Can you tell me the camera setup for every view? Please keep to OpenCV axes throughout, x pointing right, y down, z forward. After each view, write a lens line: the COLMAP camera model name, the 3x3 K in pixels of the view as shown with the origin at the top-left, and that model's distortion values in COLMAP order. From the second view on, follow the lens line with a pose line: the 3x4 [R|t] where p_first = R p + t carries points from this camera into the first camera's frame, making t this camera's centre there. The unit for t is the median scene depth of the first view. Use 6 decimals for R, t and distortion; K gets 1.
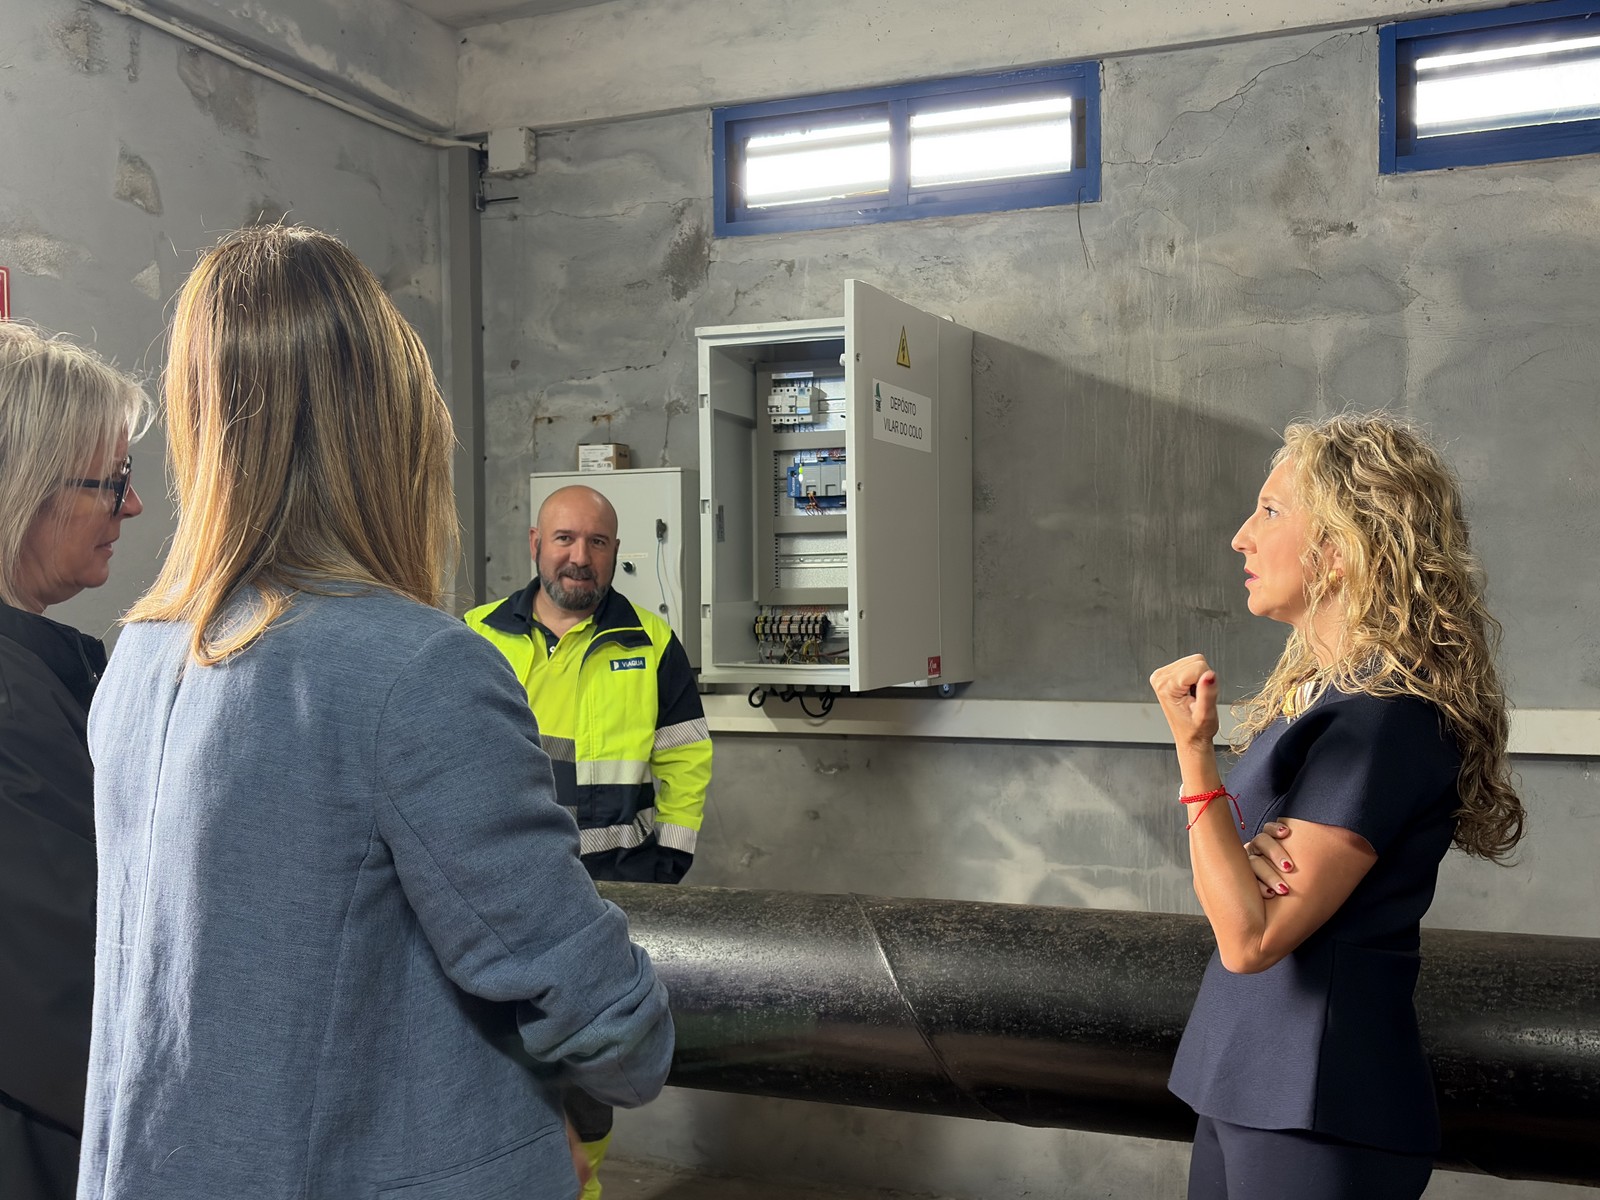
lens RADIAL K [[1677.3, 0, 800.5], [0, 1677.3, 599.6], [0, 0, 1]] dist [0.006690, 0.000000]
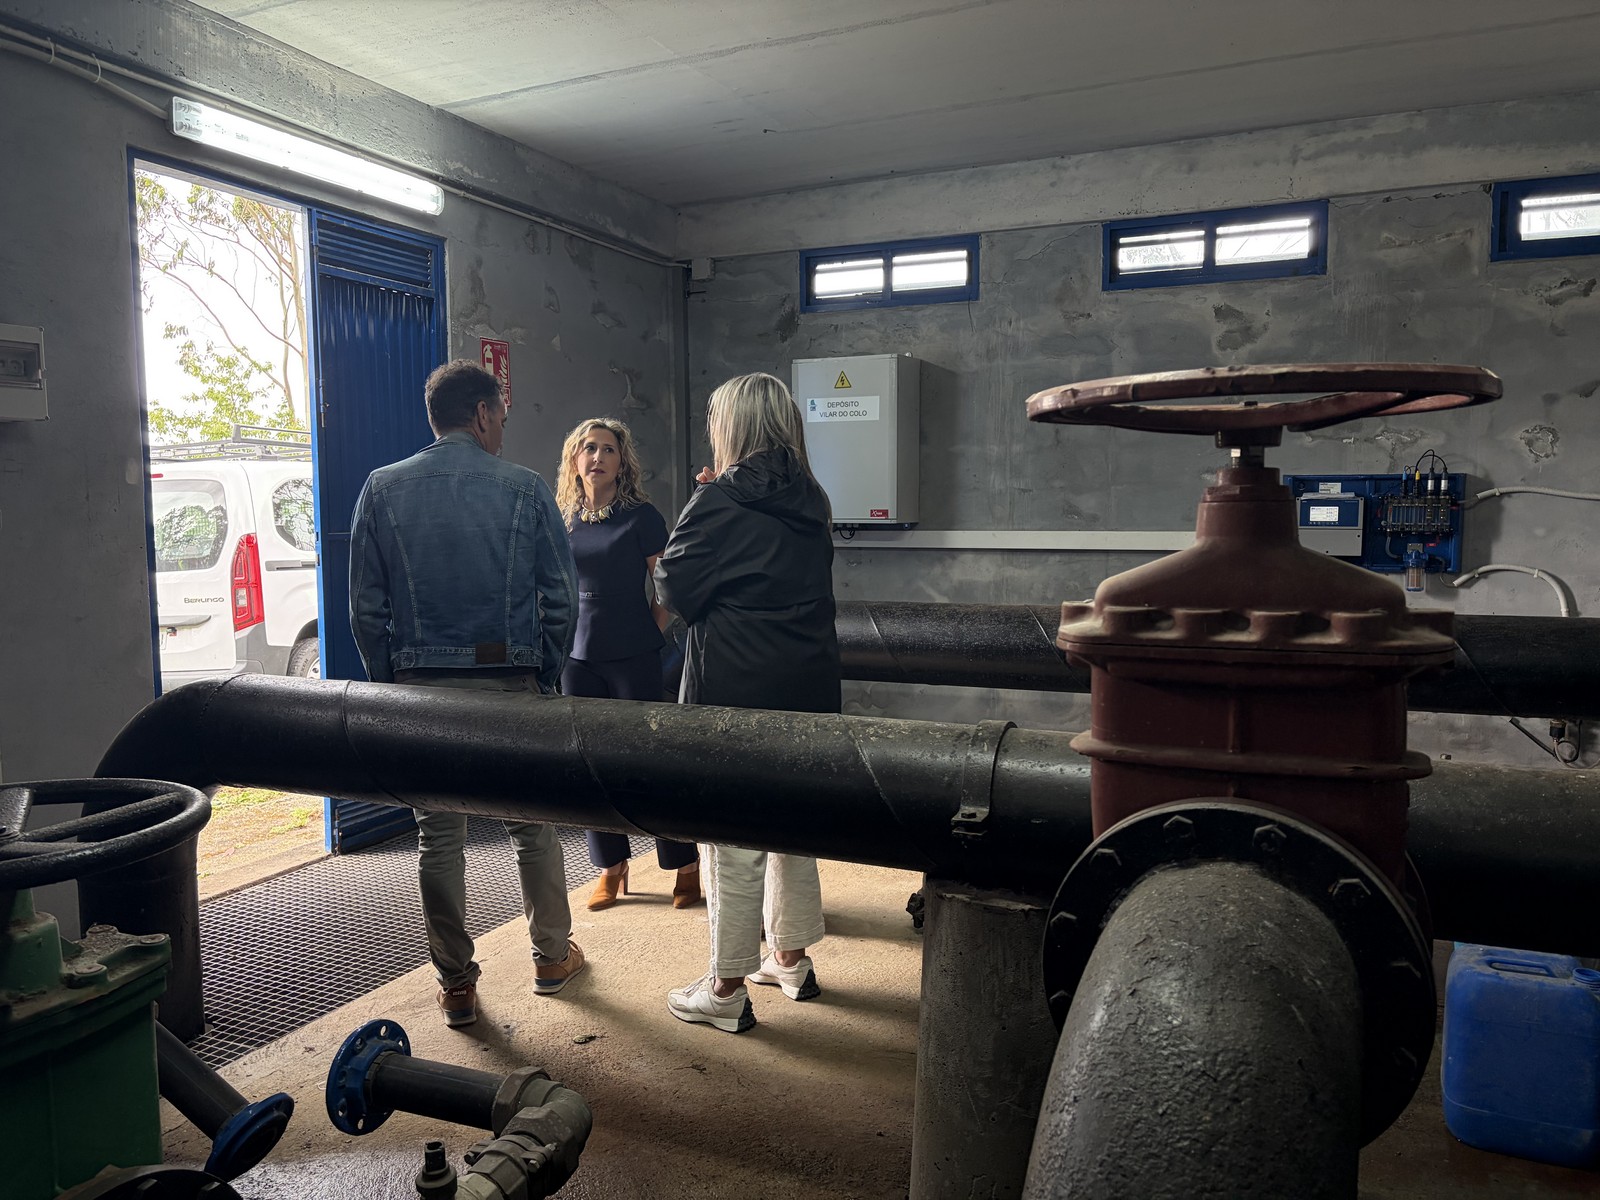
lens RADIAL K [[1208.9, 0, 795.5], [0, 1208.9, 609.5], [0, 0, 1]] dist [0.042660, 0.000126]
pose [[0.999402, 0.004913, -0.034220, -0.003280], [-0.001696, 0.995625, 0.093420, 0.015392], [0.034529, -0.093307, 0.995039, -0.604411]]
